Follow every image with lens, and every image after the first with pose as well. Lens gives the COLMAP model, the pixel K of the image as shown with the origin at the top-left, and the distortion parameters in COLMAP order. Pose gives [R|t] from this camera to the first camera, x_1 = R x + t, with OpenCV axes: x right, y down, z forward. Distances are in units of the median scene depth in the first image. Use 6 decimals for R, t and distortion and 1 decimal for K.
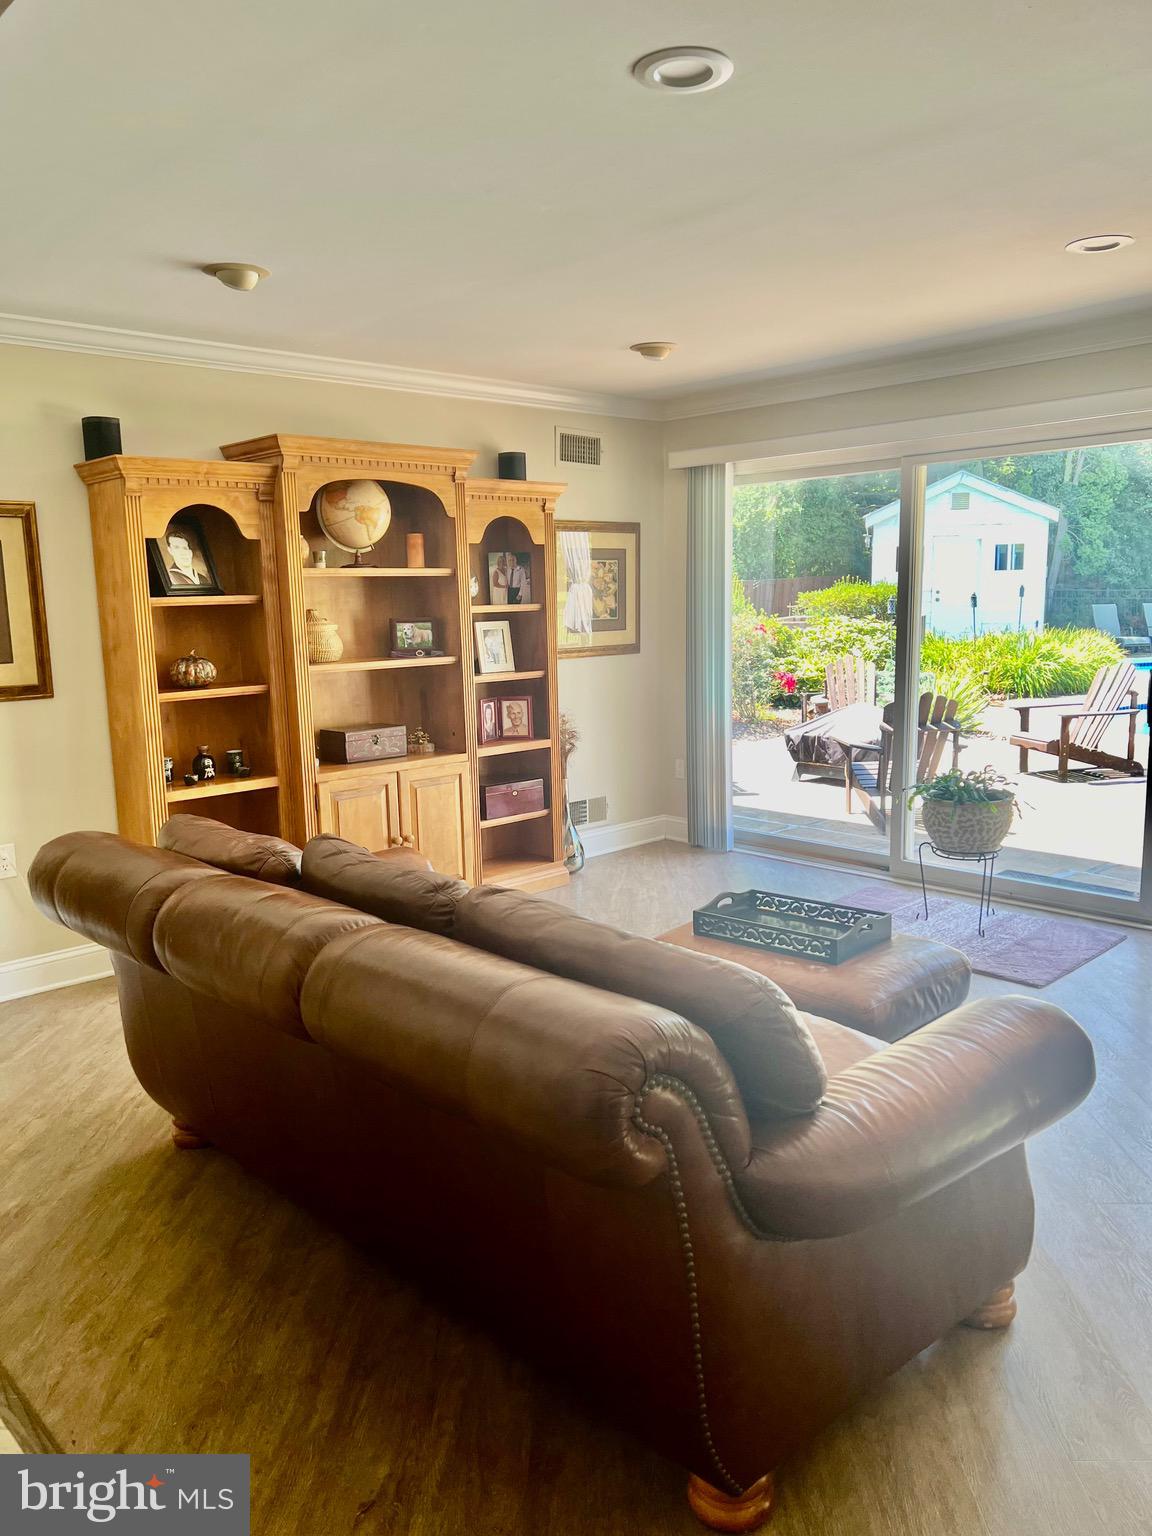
lens RADIAL K [[1158.7, 0, 576.4], [0, 1158.7, 771.4], [0, 0, 1]] dist [0.005470, -0.001248]
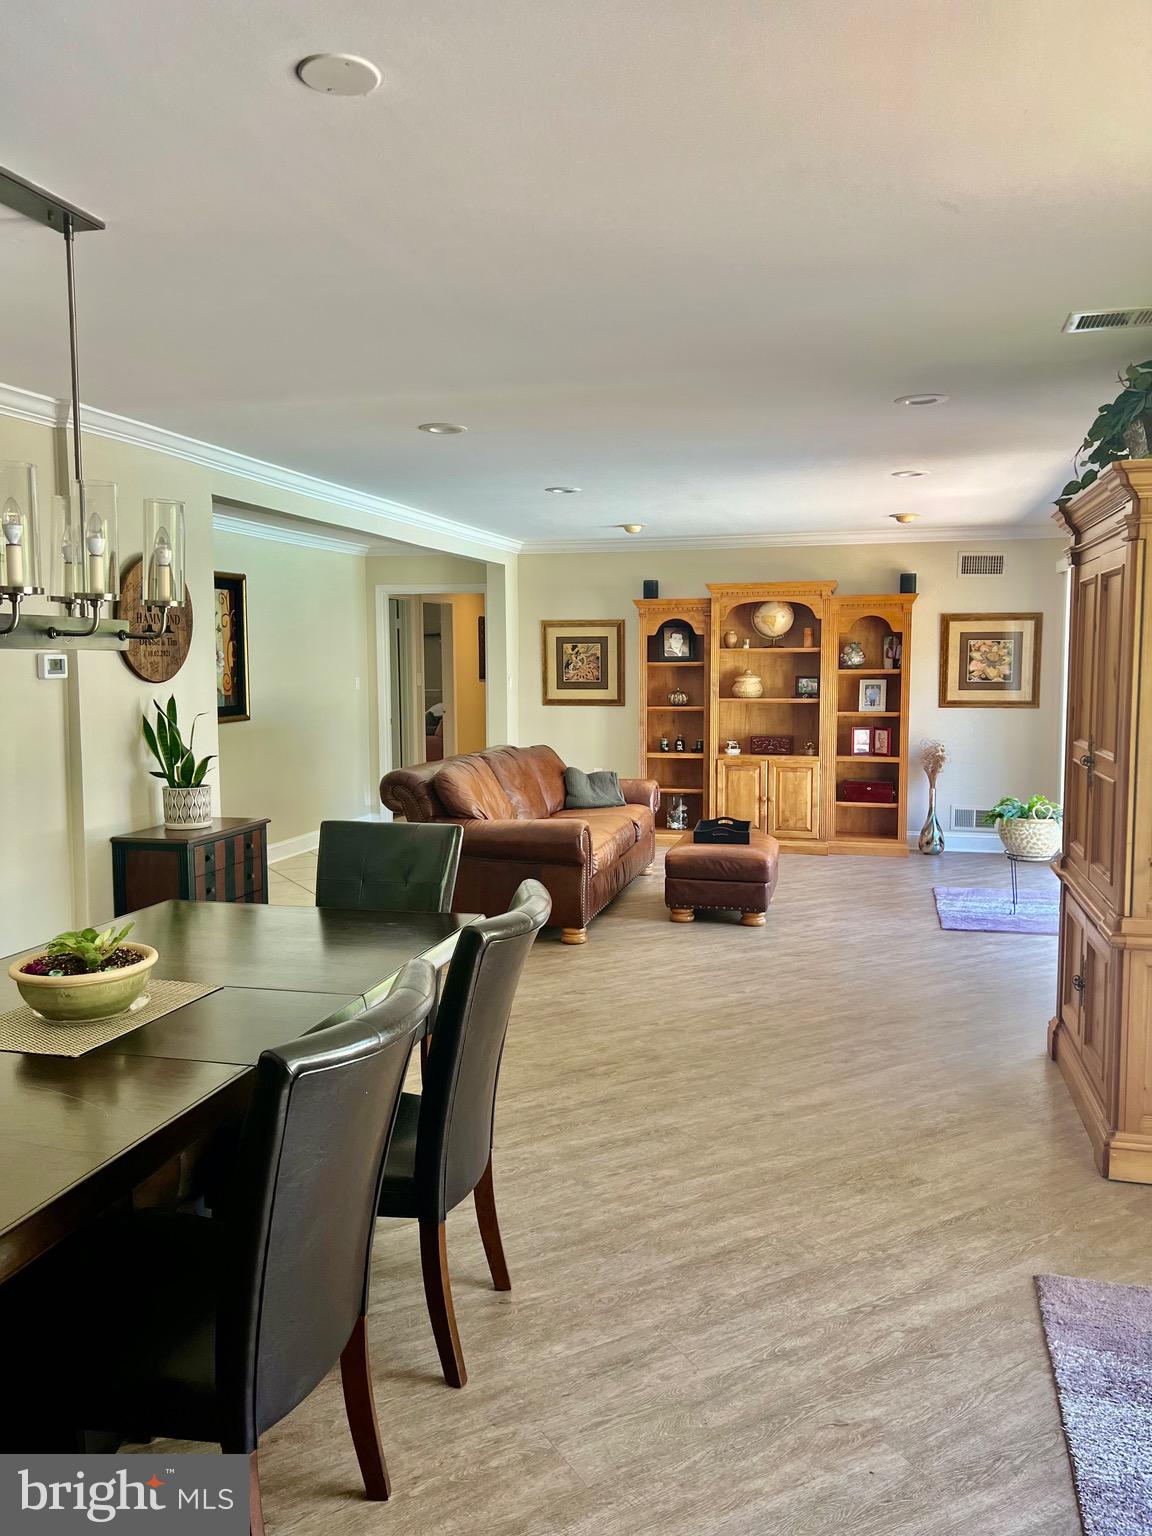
lens RADIAL K [[1158.7, 0, 575.1], [0, 1158.7, 765.0], [0, 0, 1]] dist [0.005470, -0.001248]
pose [[0.521003, 0.096209, -0.848115, 1.178974], [-0.136200, 0.990266, 0.028666, -0.003103], [0.842618, 0.100579, 0.529035, -0.198532]]
